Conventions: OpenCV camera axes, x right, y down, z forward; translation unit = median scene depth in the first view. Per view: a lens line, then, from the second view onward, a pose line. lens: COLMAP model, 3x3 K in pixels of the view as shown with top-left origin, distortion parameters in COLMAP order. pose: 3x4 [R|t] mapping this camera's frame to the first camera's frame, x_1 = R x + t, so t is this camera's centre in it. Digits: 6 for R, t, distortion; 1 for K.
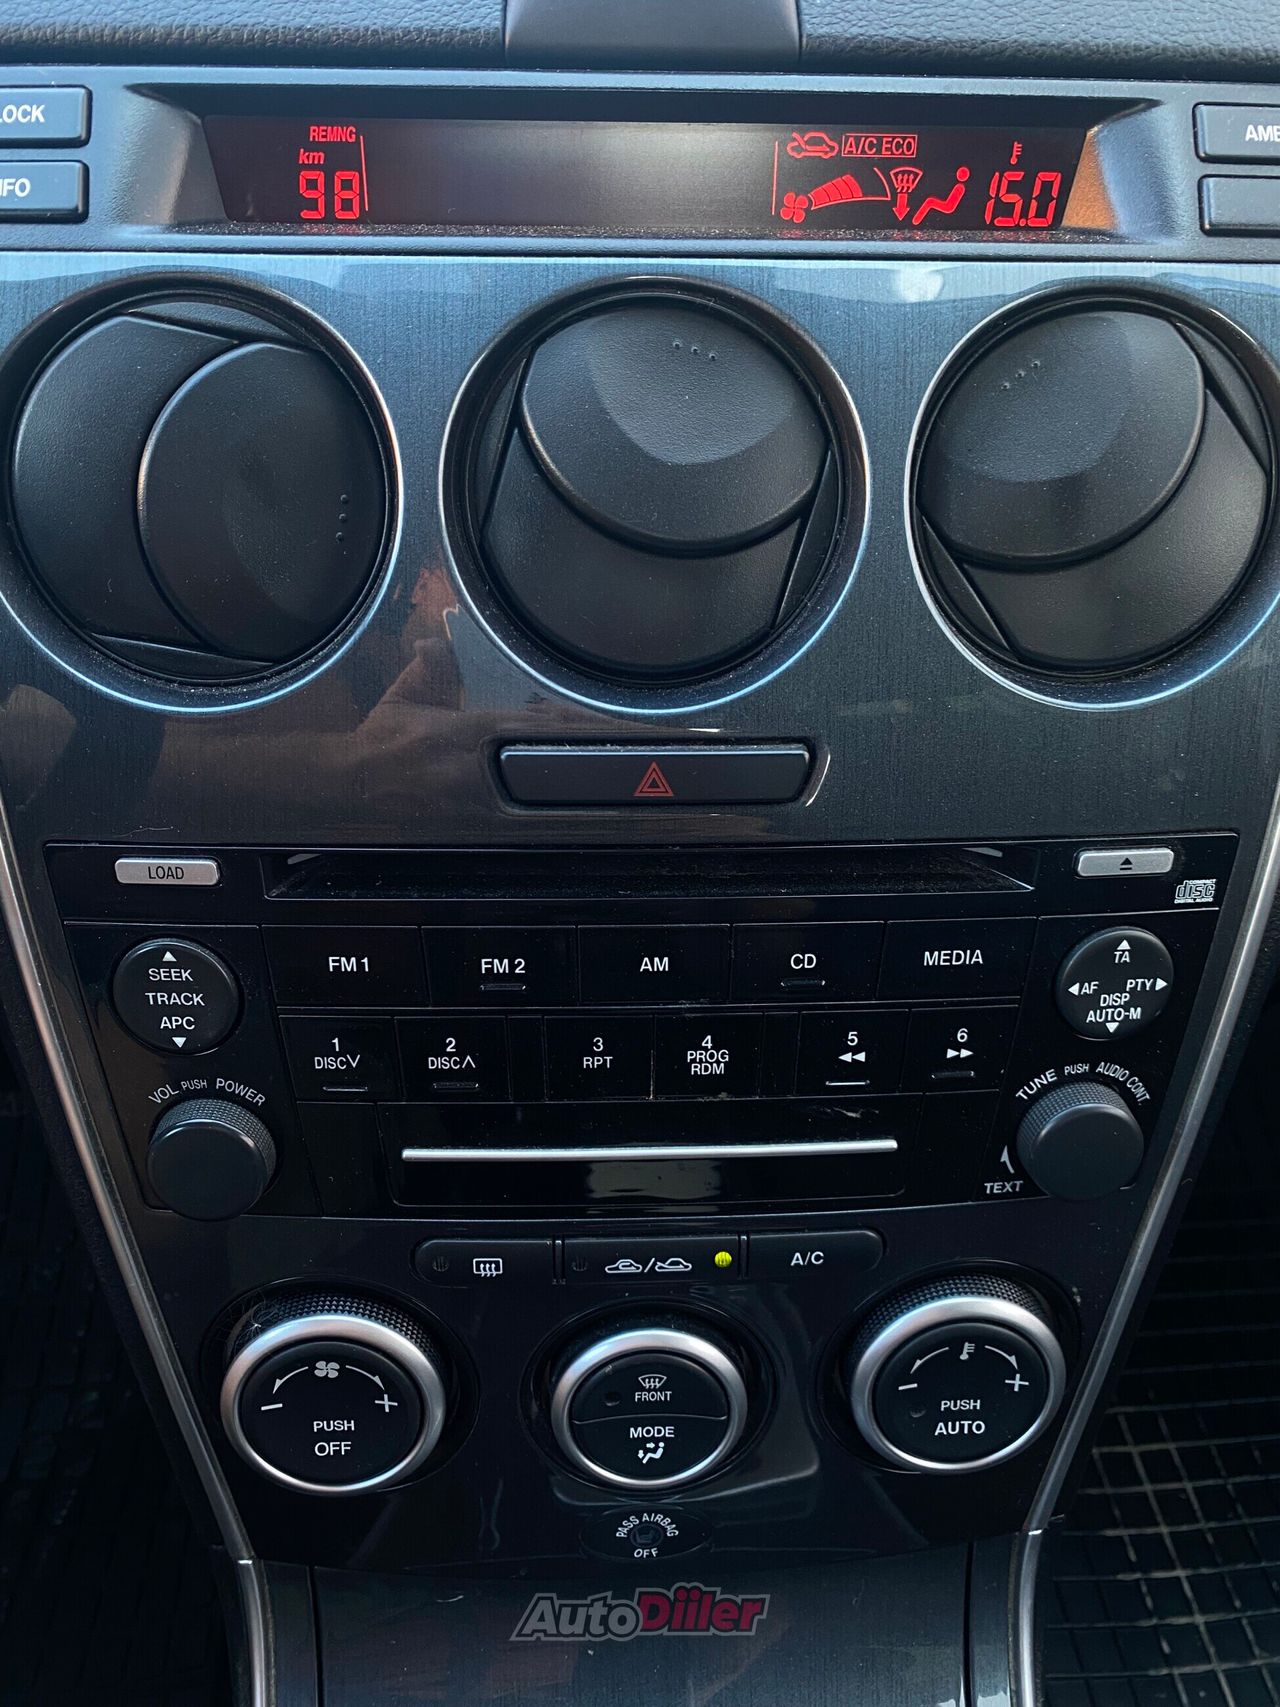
lens RADIAL K [[1295.9, 0, 640.0], [0, 1295.9, 853.5], [0, 0, 1]] dist [-0.000202, -0.001132]
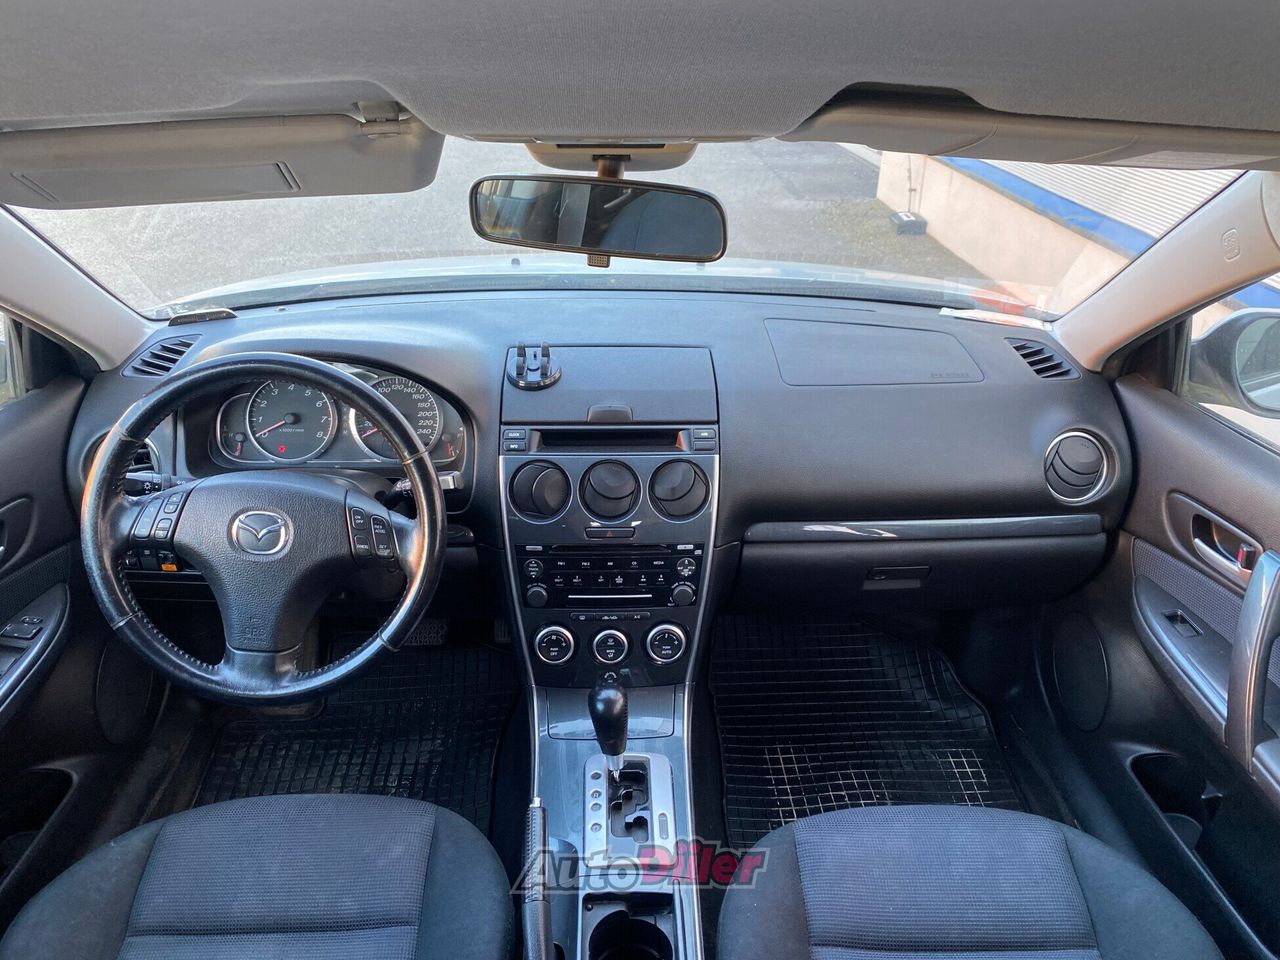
lens RADIAL K [[971.7, 0, 640.0], [0, 971.7, 480.0], [0, 0, 1]] dist [-0.000202, -0.001132]
pose [[0.999900, -0.001216, -0.014104, 0.214861], [-0.000614, 0.991636, -0.129067, 0.281143], [0.014143, 0.129063, 0.991536, -3.578846]]
